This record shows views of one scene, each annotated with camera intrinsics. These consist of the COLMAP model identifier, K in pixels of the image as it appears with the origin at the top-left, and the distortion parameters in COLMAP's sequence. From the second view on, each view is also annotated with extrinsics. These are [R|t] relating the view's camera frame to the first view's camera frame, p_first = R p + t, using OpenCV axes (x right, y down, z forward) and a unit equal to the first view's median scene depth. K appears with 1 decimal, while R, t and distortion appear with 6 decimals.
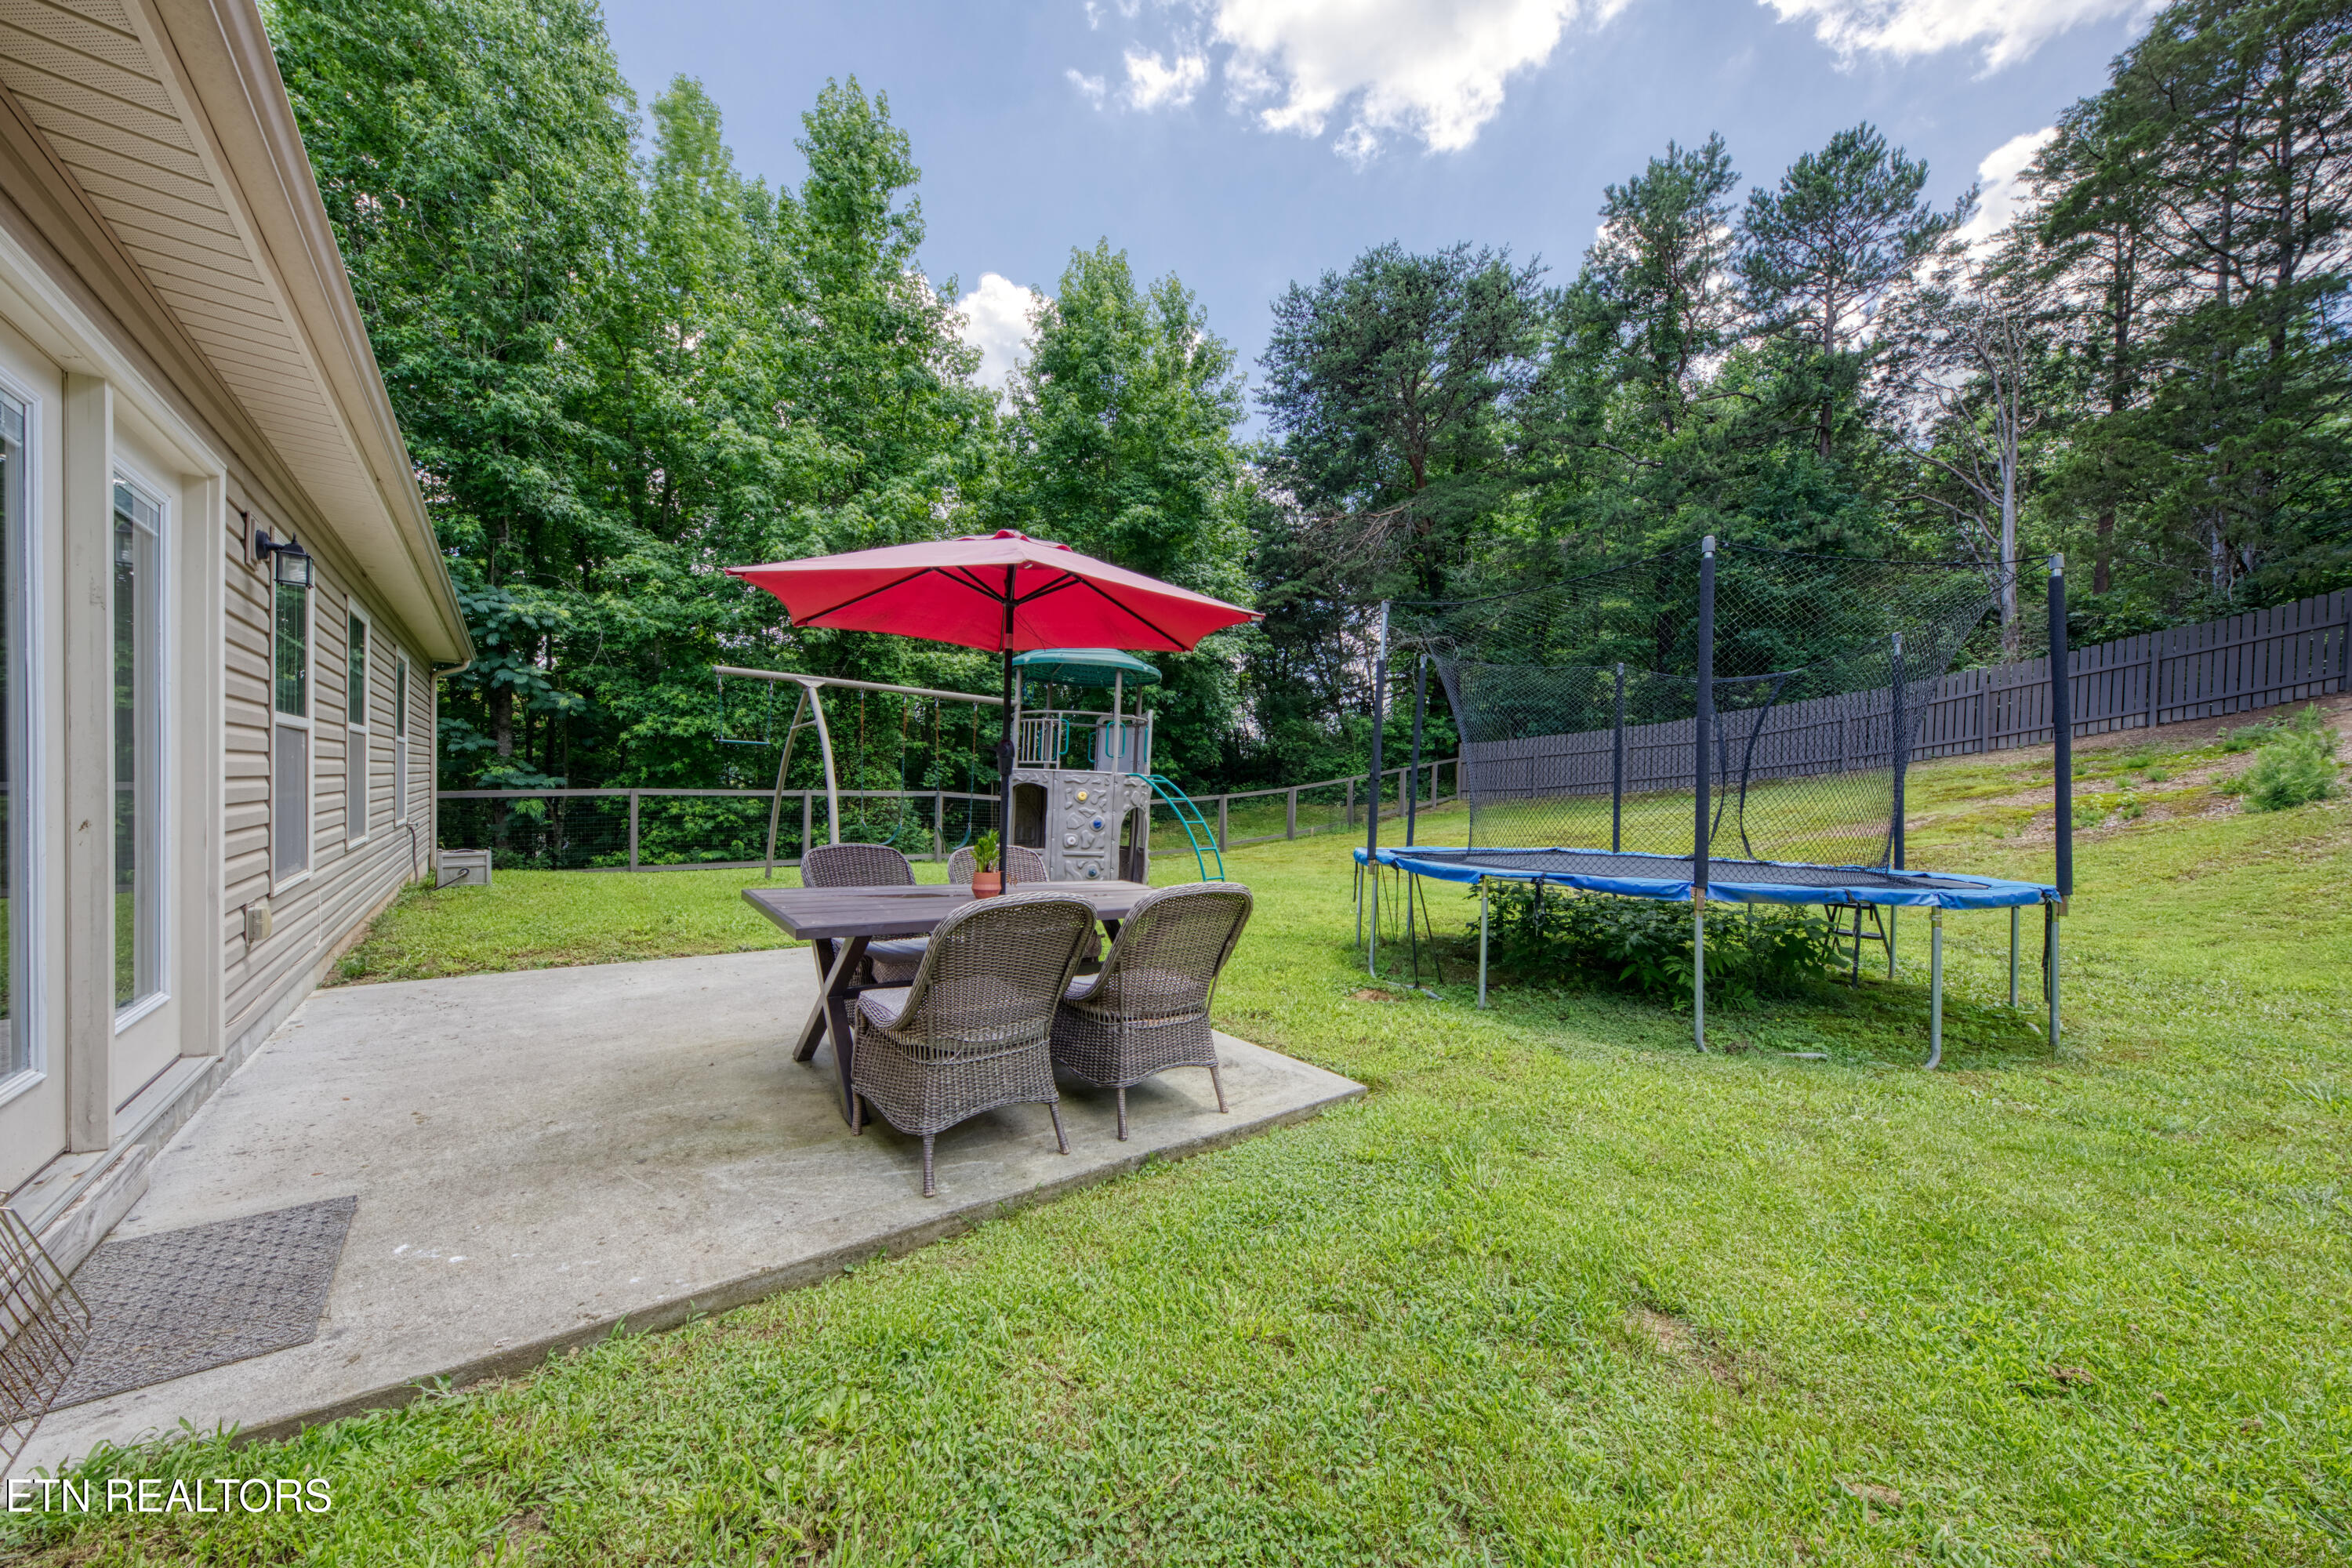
lens RADIAL K [[797.7, 0, 1188.1], [0, 797.7, 807.3], [0, 0, 1]] dist [0.000886, -0.003377]
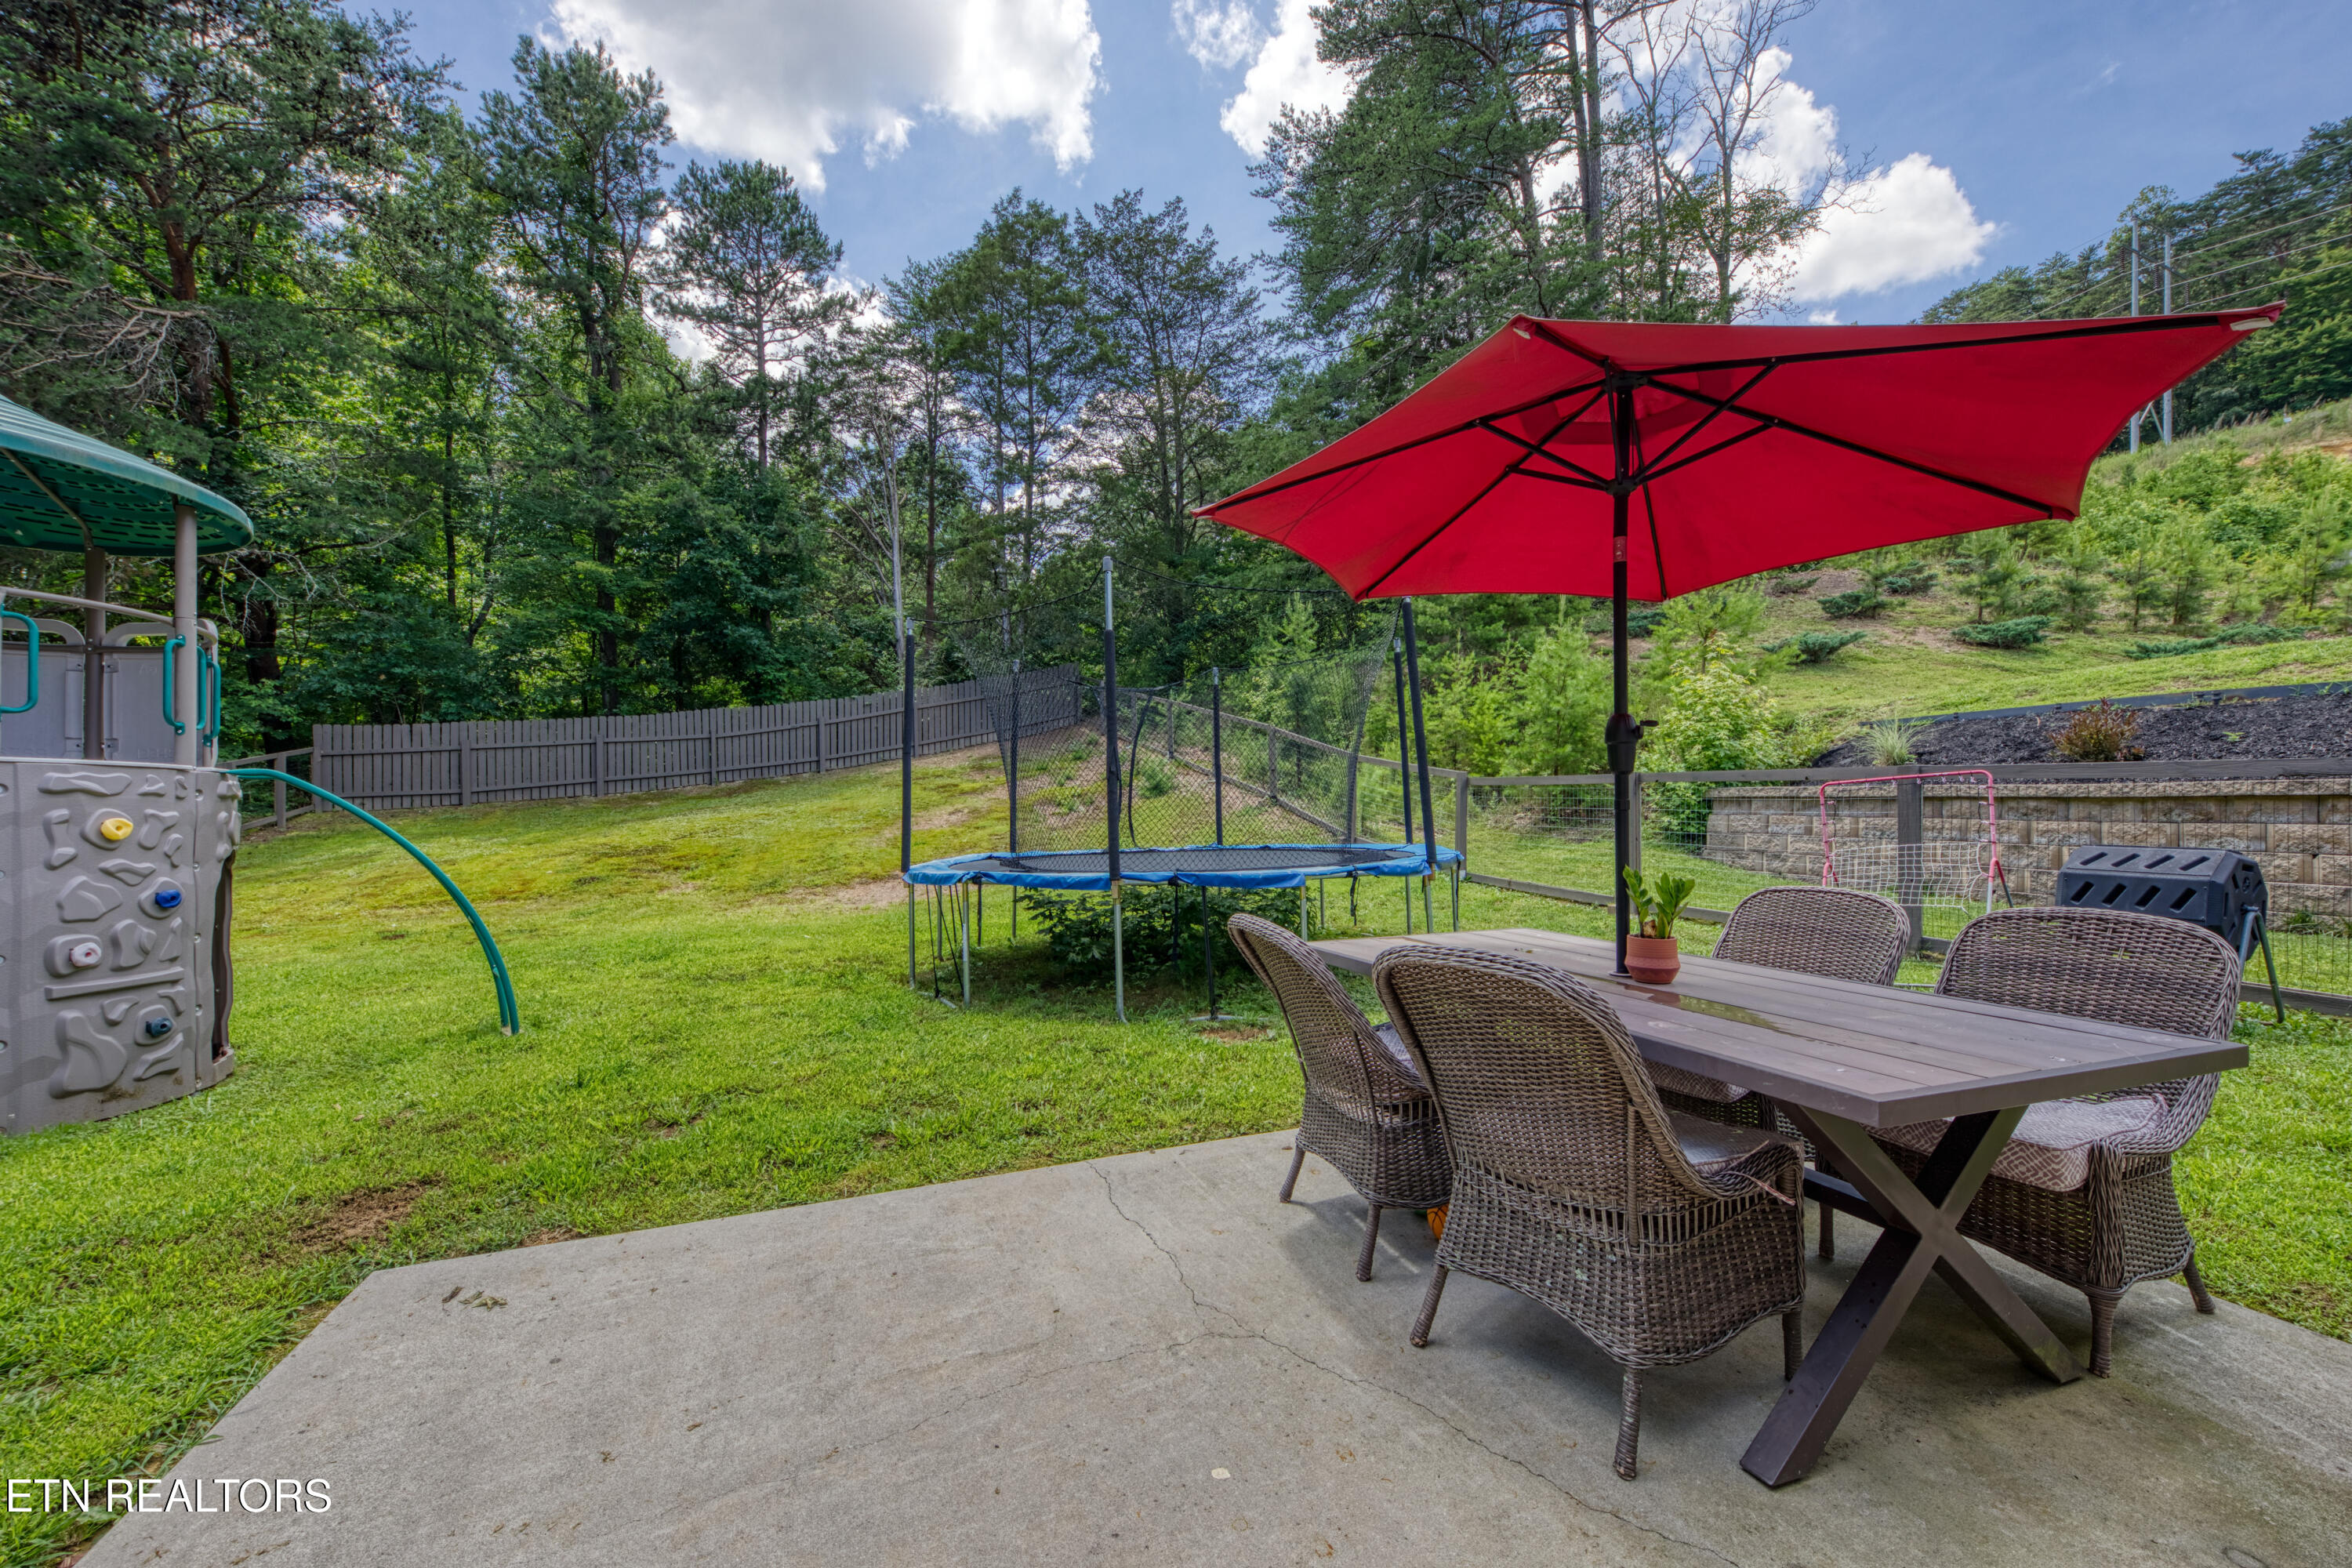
lens RADIAL K [[890.4, 0, 1176.0], [0, 890.4, 784.0], [0, 0, 1]] dist [0.001215, 0.000122]
pose [[0.333083, -0.008537, 0.942859, -0.355143], [0.036247, 0.999336, -0.003757, -0.014952], [-0.942201, 0.035427, 0.333171, 0.394355]]
